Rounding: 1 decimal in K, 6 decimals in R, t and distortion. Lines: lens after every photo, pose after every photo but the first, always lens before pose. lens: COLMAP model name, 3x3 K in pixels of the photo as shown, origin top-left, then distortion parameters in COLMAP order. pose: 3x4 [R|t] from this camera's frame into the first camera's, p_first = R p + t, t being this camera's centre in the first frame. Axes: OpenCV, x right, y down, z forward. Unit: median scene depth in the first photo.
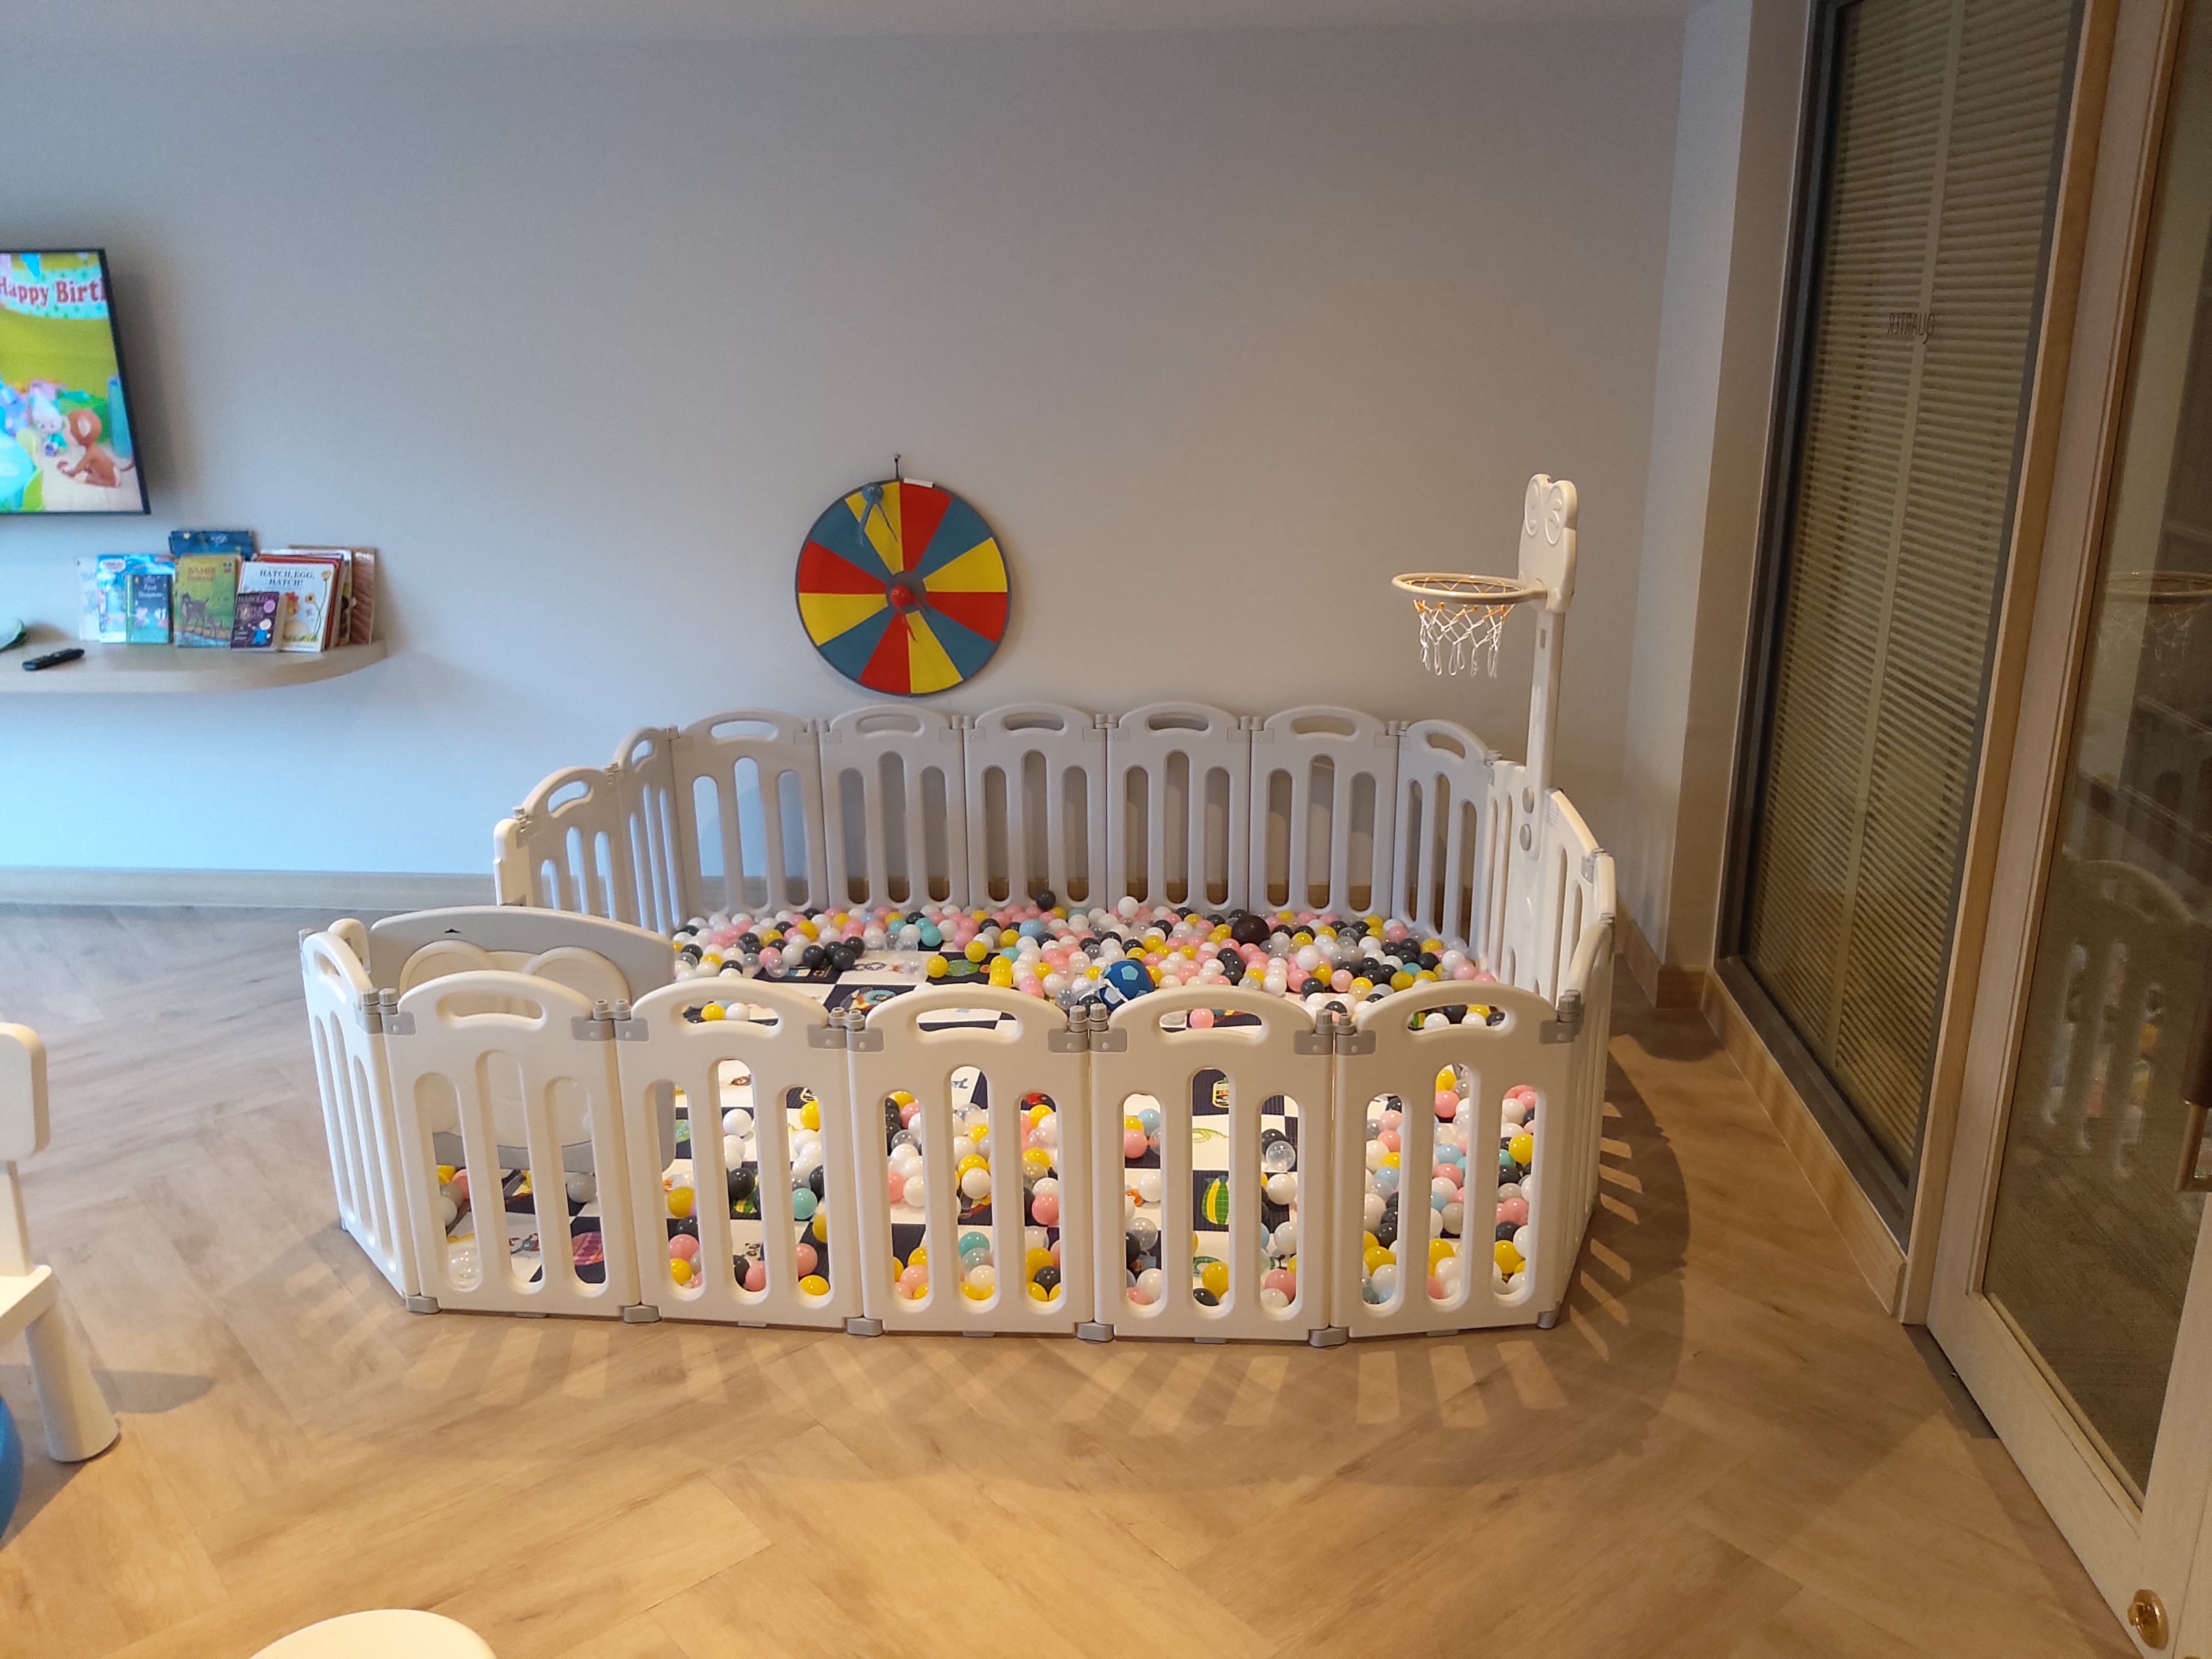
lens RADIAL K [[1731.8, 0, 1102.5], [0, 1731.8, 838.7], [0, 0, 1]] dist [0.070166, -0.118064]
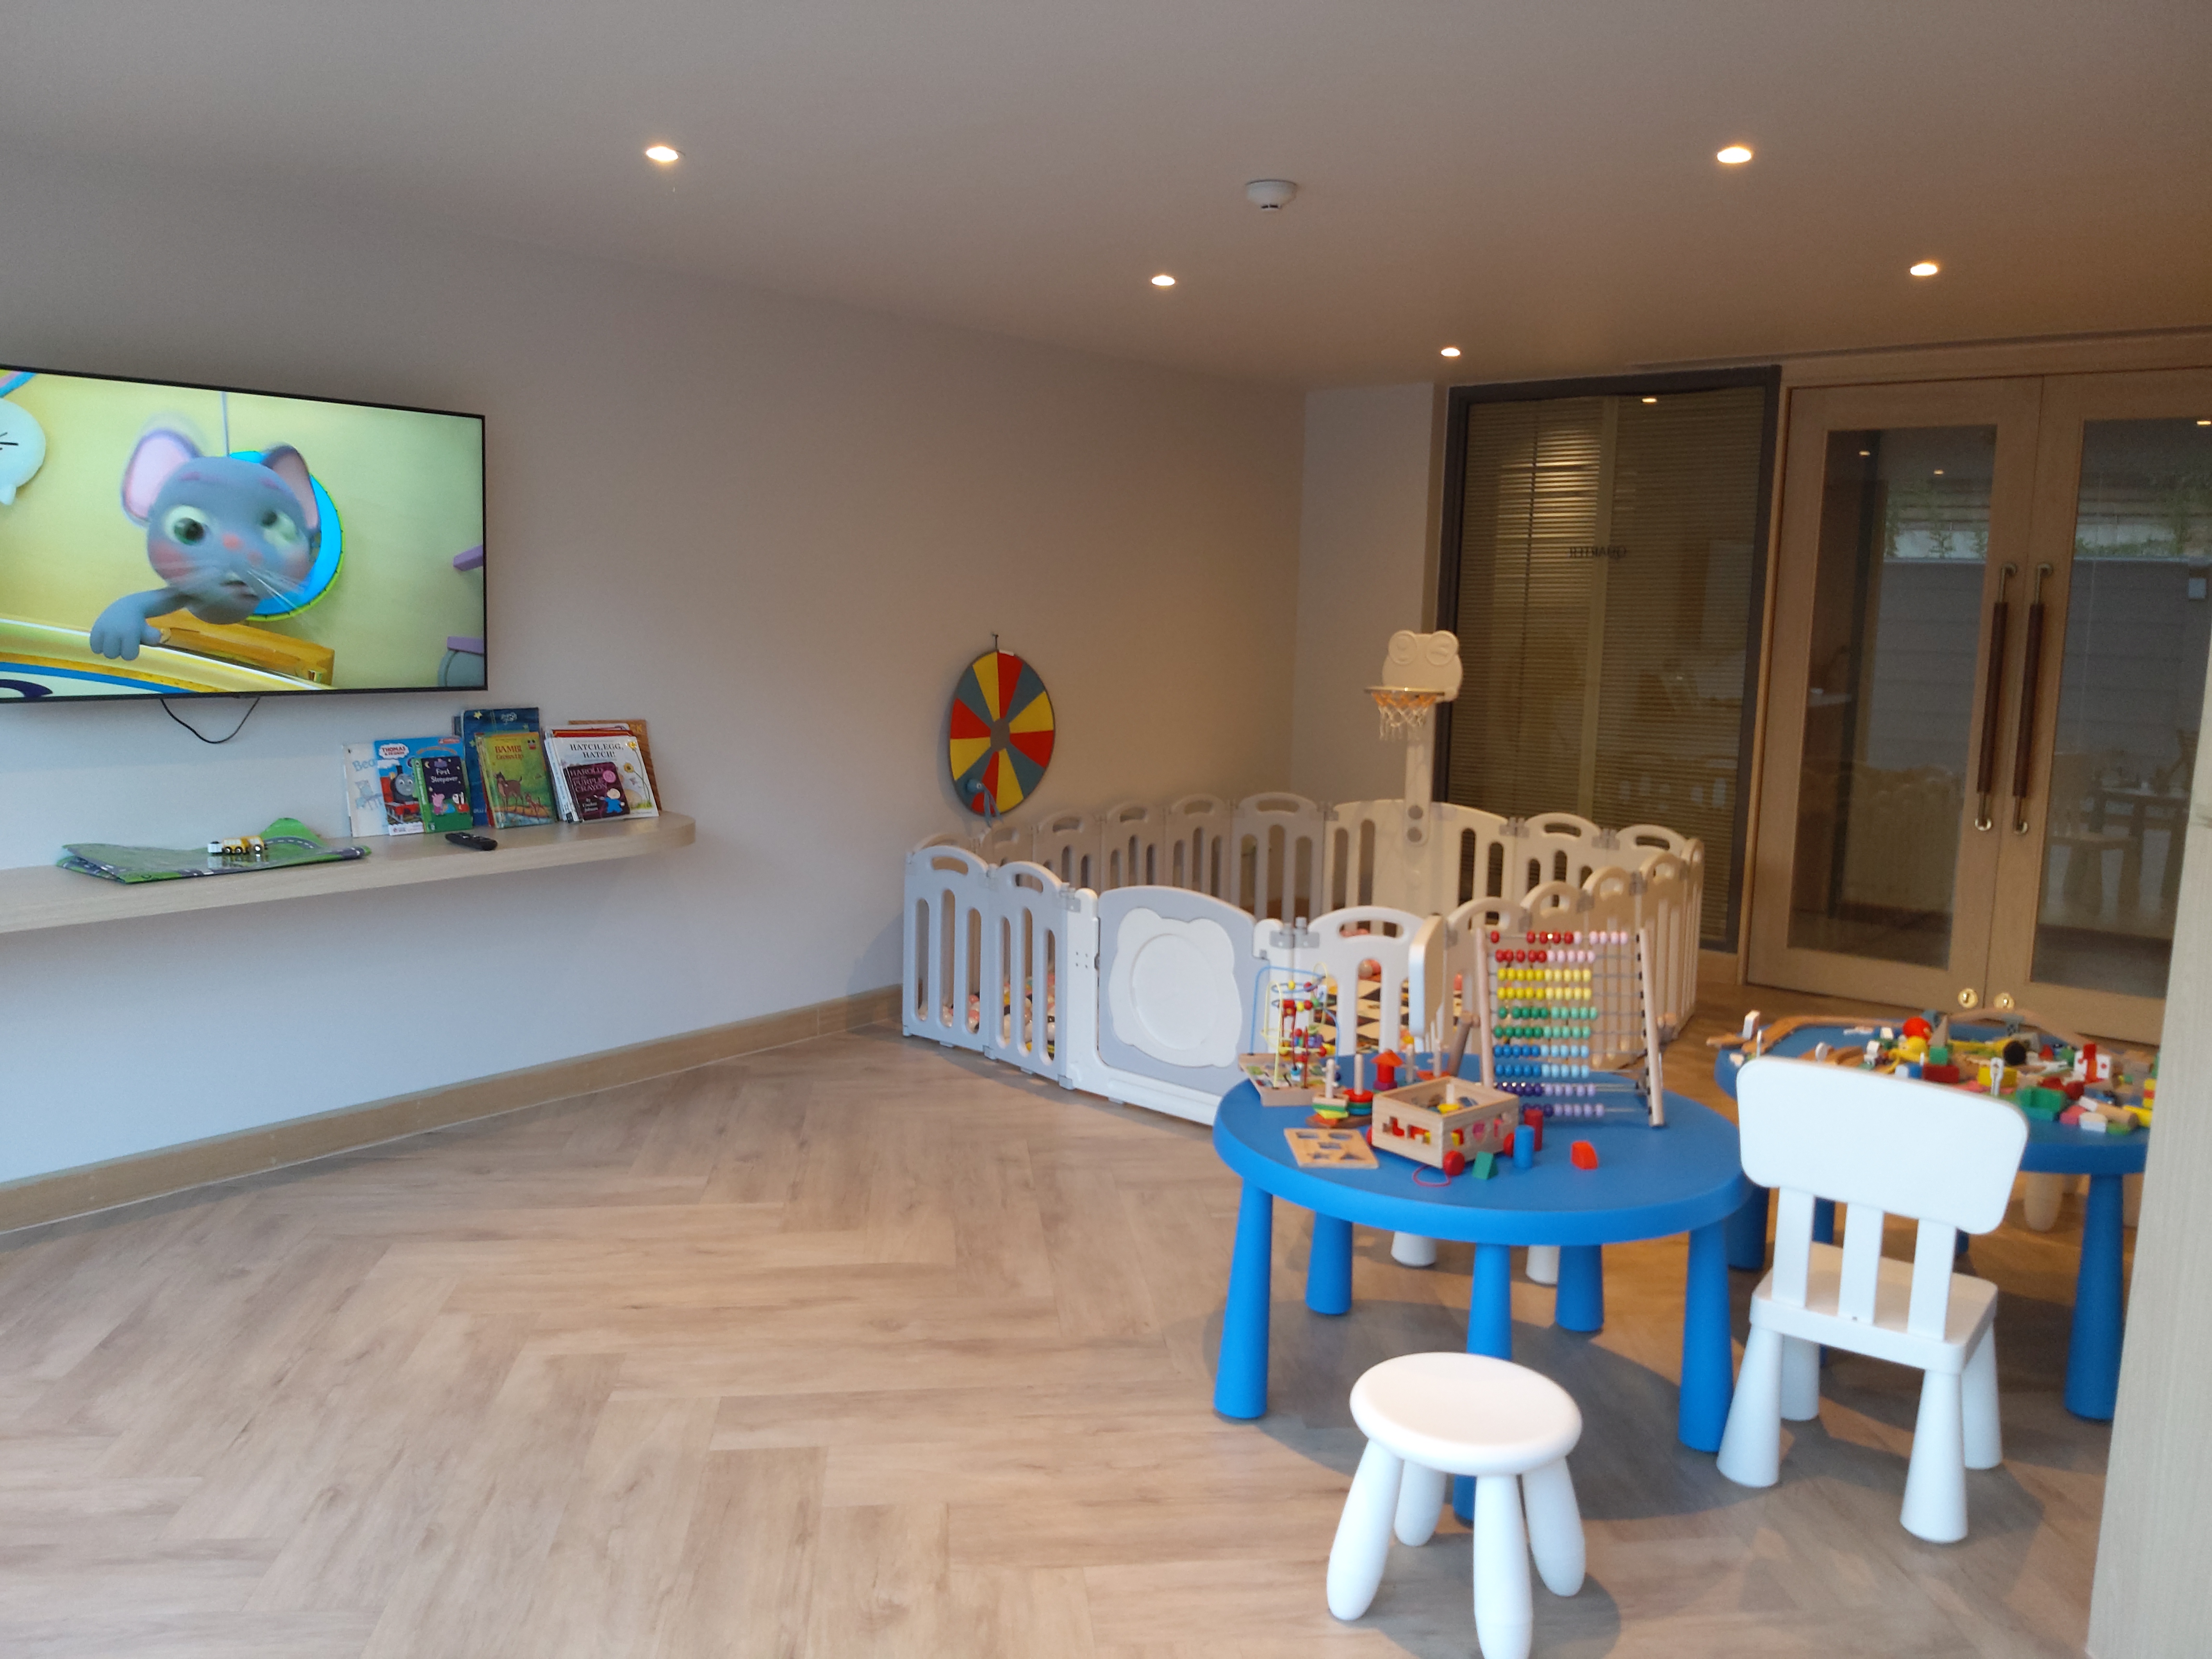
lens RADIAL K [[1731.8, 0, 1124.1], [0, 1731.8, 832.7], [0, 0, 1]] dist [0.070166, -0.118064]
pose [[0.551490, -0.088574, 0.829466, -1.162437], [0.220782, 0.974386, -0.042743, 0.007334], [-0.804434, 0.206704, 0.556920, 0.210380]]
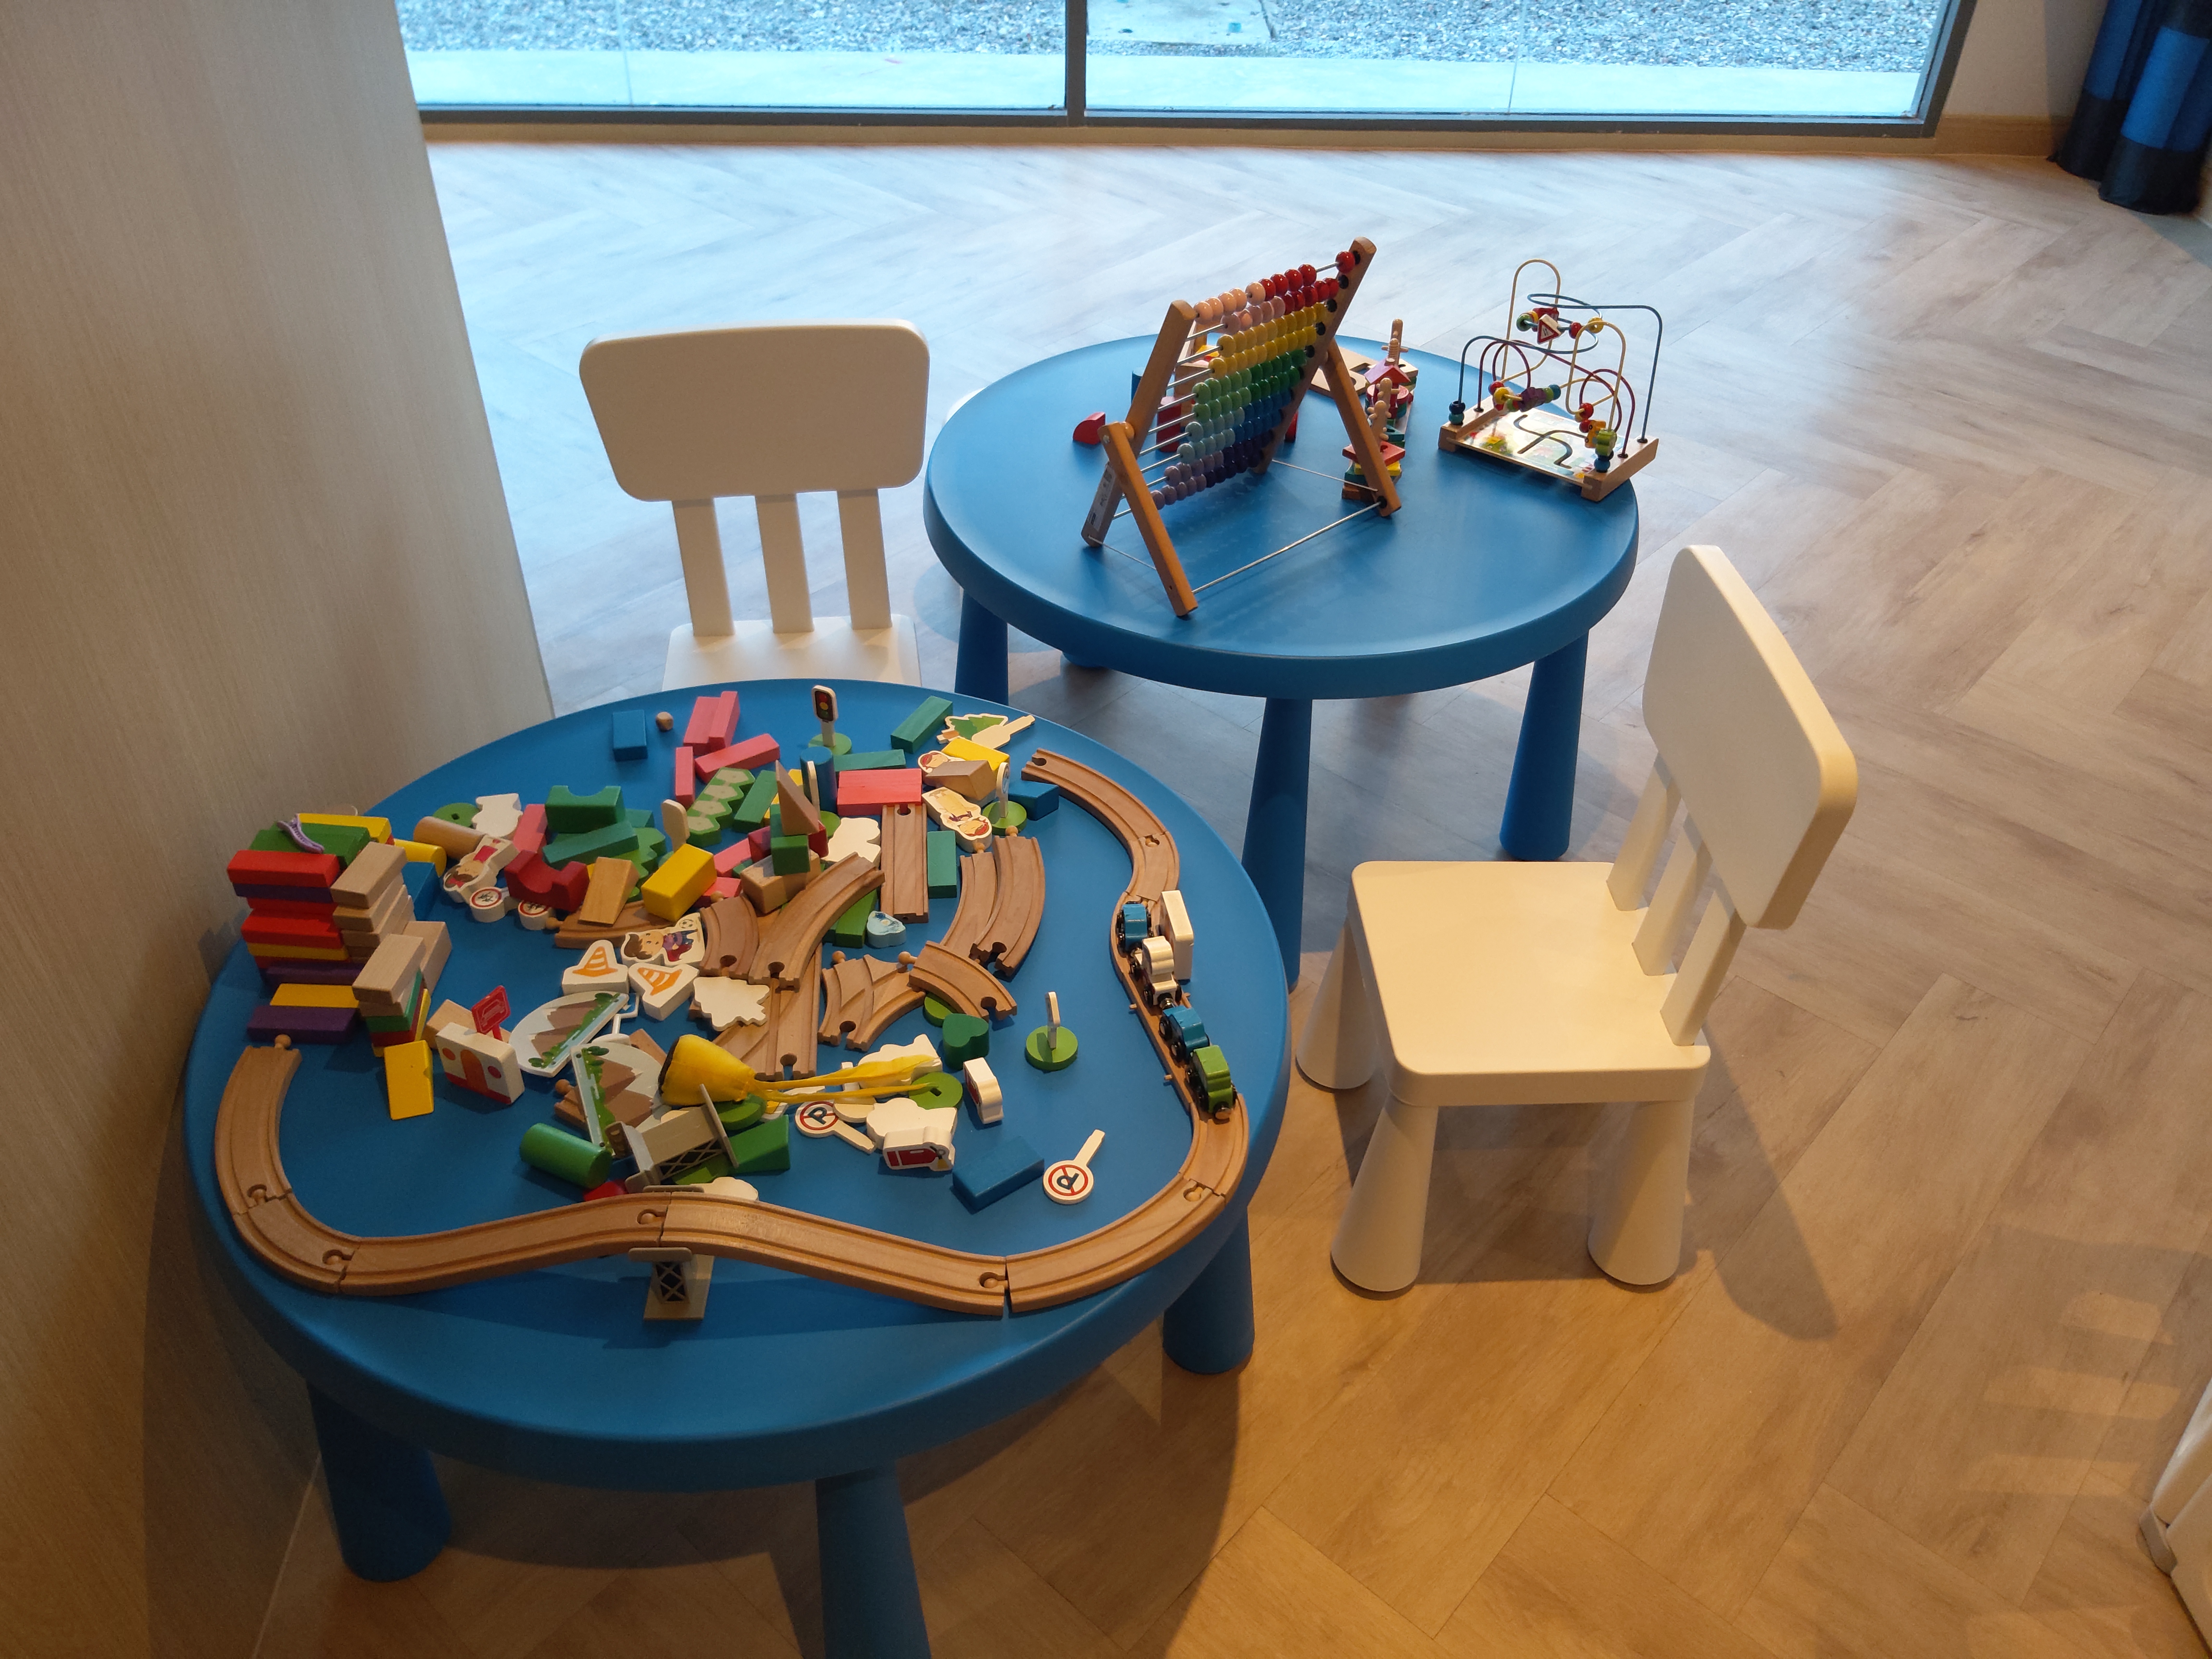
lens RADIAL K [[1731.8, 0, 1125.0], [0, 1731.8, 828.6], [0, 0, 1]] dist [0.070166, -0.118064]
pose [[0.138586, 0.632852, -0.761769, -0.104633], [-0.330148, 0.754715, 0.566929, -0.067325], [0.933700, 0.172928, 0.313528, 0.320841]]
